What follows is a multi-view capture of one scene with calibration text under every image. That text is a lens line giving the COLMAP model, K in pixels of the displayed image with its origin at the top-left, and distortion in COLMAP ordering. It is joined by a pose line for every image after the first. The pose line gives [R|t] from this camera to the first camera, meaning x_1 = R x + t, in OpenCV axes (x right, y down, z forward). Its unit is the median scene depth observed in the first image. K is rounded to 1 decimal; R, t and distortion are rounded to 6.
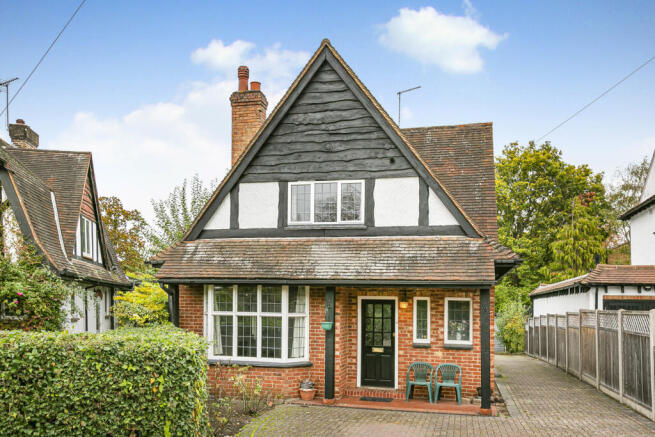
lens RADIAL K [[503.8, 0, 327.4], [0, 503.8, 241.2], [0, 0, 1]] dist [-0.006809, -0.007676]
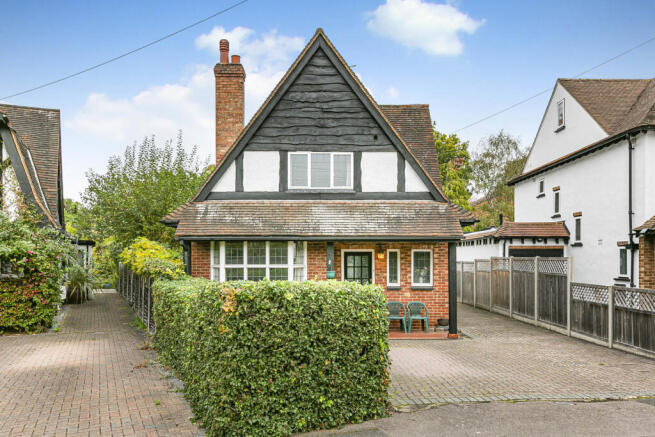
lens RADIAL K [[477.1, 0, 327.5], [0, 477.1, 218.5], [0, 0, 1]] dist [0.008429, 0.005143]
pose [[0.969550, 0.001144, 0.244893, -0.257425], [-0.012647, 0.998889, 0.045404, -0.015349], [-0.244569, -0.047119, 0.968486, -0.088776]]
